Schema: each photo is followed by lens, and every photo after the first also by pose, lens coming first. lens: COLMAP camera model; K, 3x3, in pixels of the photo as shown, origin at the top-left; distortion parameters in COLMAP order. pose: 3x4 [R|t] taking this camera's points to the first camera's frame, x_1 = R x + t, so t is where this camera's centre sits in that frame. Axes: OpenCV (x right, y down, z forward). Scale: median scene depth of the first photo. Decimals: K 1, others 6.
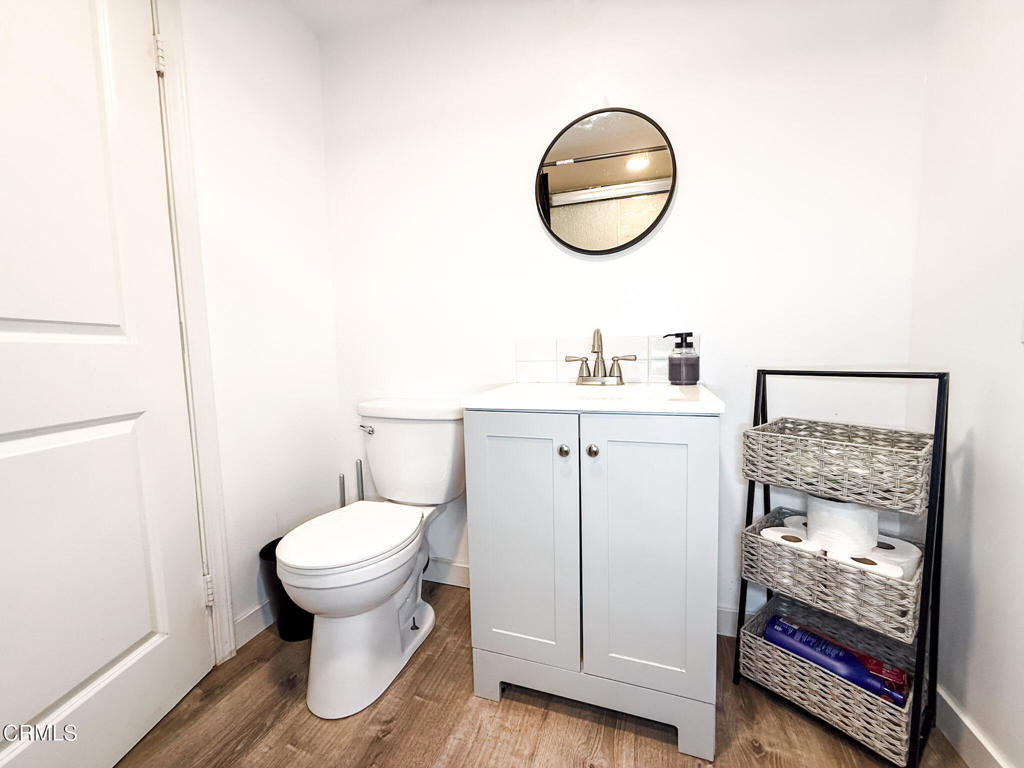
lens RADIAL K [[402.5, 0, 505.6], [0, 402.5, 385.0], [0, 0, 1]] dist [-0.004516, 0.000005]
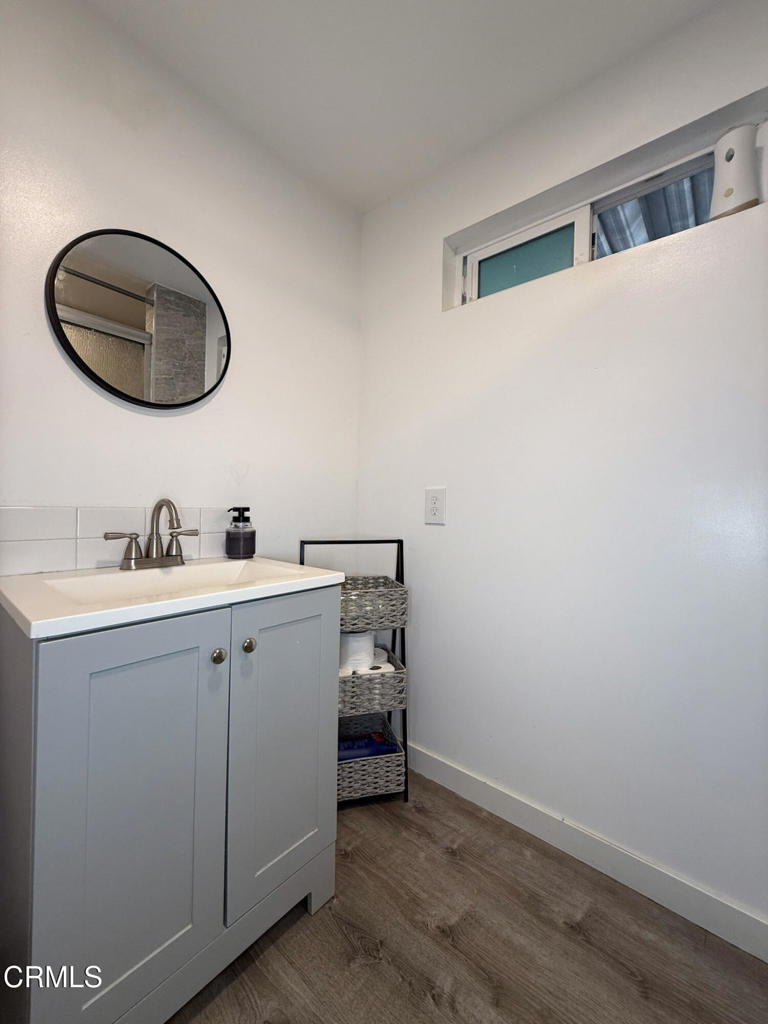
lens RADIAL K [[402.5, 0, 377.8], [0, 402.5, 510.4], [0, 0, 1]] dist [-0.004516, 0.000005]
pose [[0.374311, 0.021440, 0.927055, -0.448041], [0.052105, 0.997667, -0.044111, -0.070098], [-0.925838, 0.064815, 0.372321, 0.357580]]
